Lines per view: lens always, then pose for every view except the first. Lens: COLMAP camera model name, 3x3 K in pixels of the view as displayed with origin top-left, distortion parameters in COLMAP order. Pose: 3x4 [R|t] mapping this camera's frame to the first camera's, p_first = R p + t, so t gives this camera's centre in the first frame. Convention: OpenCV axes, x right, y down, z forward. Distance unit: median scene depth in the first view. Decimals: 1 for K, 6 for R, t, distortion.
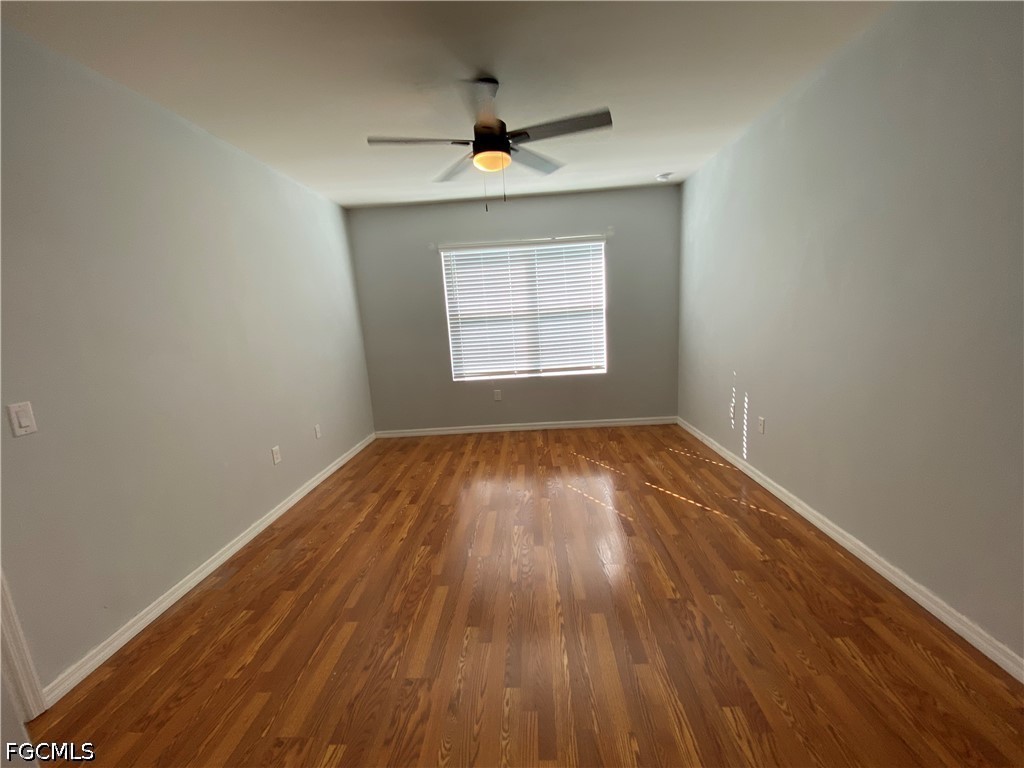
lens RADIAL K [[414.3, 0, 512.0], [0, 414.3, 384.0], [0, 0, 1]] dist [0.029573, -0.023915]
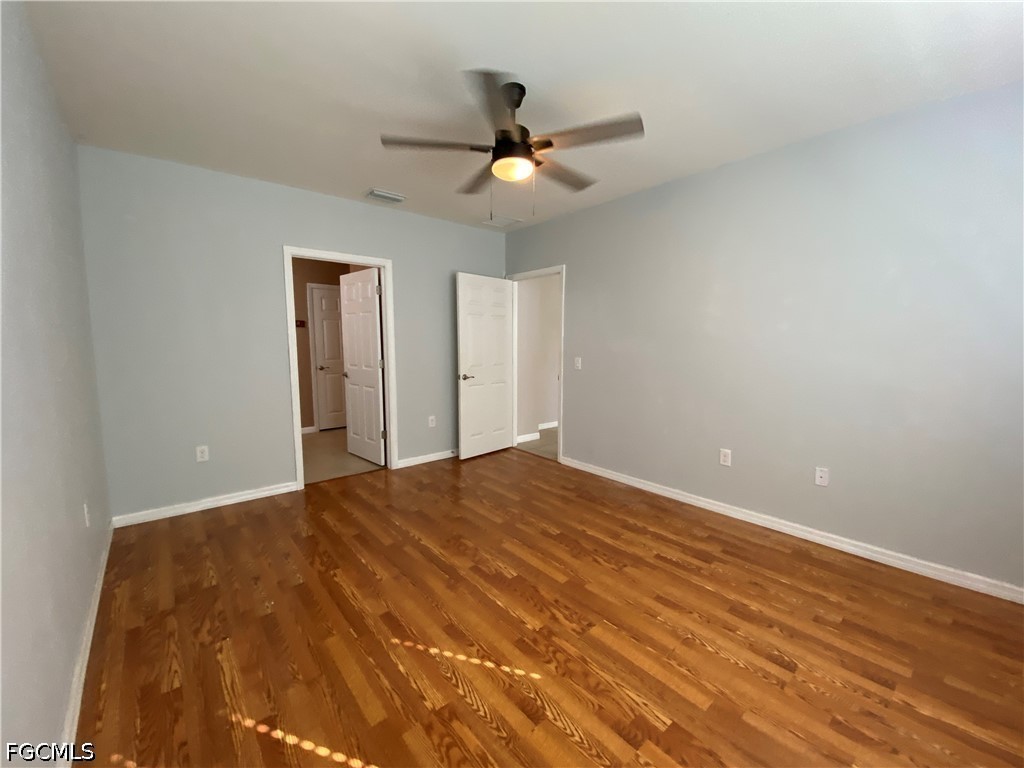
lens RADIAL K [[414.3, 0, 512.0], [0, 414.3, 384.0], [0, 0, 1]] dist [0.029573, -0.023915]
pose [[-0.737282, 0.132367, -0.662491, 0.508011], [-0.067612, 0.961238, 0.267302, -0.256769], [0.672193, 0.241869, -0.699754, 1.414081]]
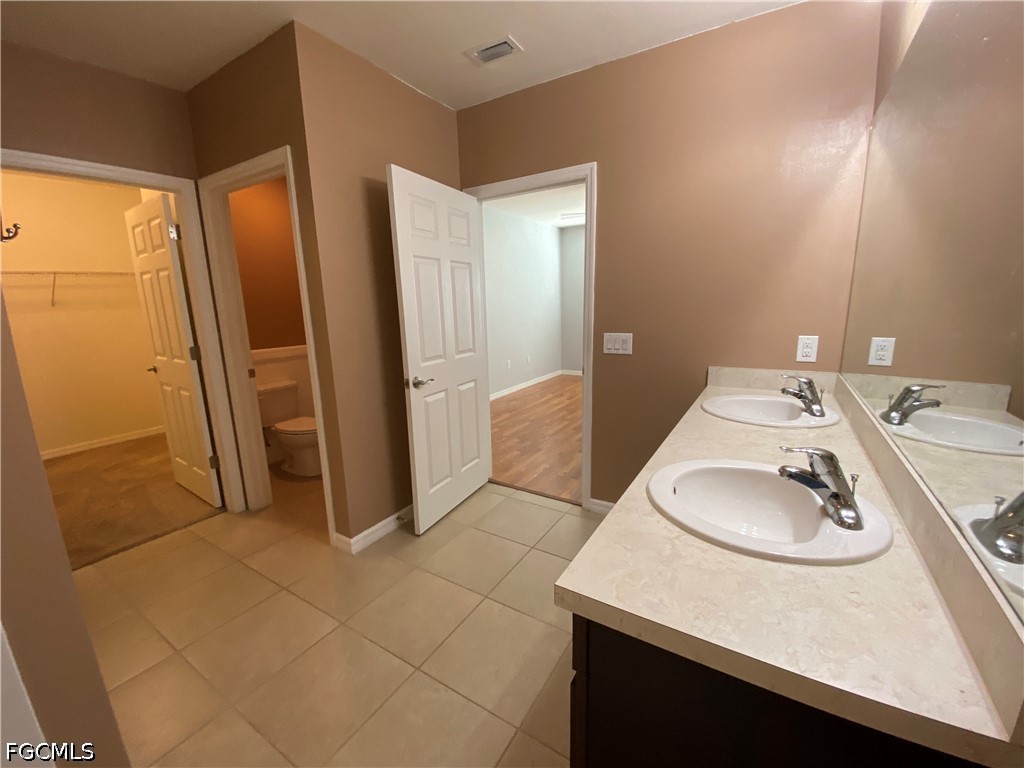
lens RADIAL K [[414.3, 0, 512.0], [0, 414.3, 384.0], [0, 0, 1]] dist [0.029573, -0.023915]
pose [[0.869966, 0.138375, -0.473298, 0.439931], [-0.112440, 0.990201, 0.082824, 0.103352], [0.480120, -0.018837, 0.877000, -0.802135]]
